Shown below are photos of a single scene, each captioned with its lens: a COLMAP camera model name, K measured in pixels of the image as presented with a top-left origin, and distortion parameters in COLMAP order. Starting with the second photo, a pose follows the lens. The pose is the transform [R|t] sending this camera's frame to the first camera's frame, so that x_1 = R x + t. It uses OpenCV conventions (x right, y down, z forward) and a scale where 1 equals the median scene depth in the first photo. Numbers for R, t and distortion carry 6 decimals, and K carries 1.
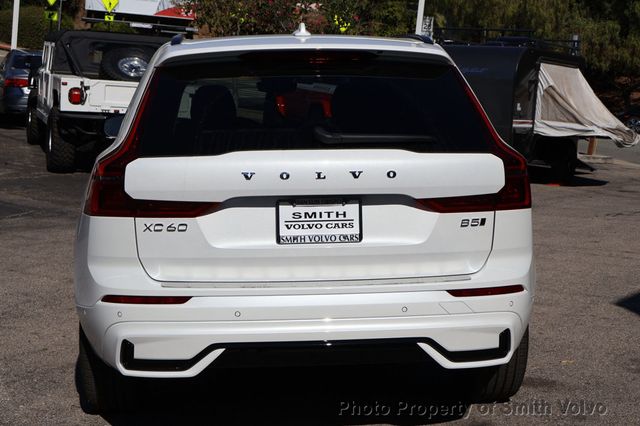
lens RADIAL K [[1089.6, 0, 320.1], [0, 1089.6, 215.6], [0, 0, 1]] dist [0.119358, 0.000000]
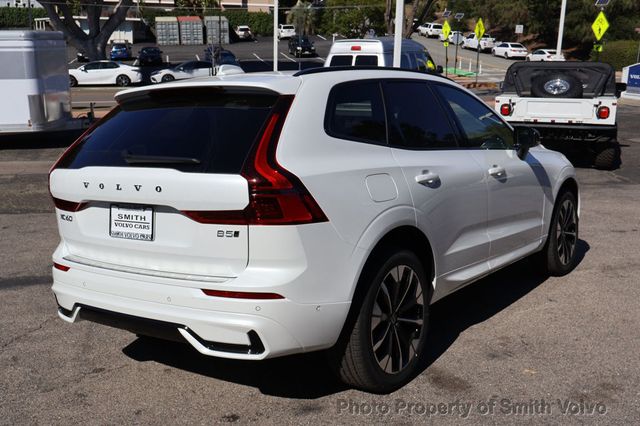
lens RADIAL K [[734.3, 0, 319.8], [0, 734.3, 208.7], [0, 0, 1]] dist [0.016758, 0.000000]
pose [[0.744018, 0.070208, -0.664460, 0.739579], [-0.049038, 0.997520, 0.050490, -0.065244], [0.666357, -0.004982, 0.745616, 0.494212]]
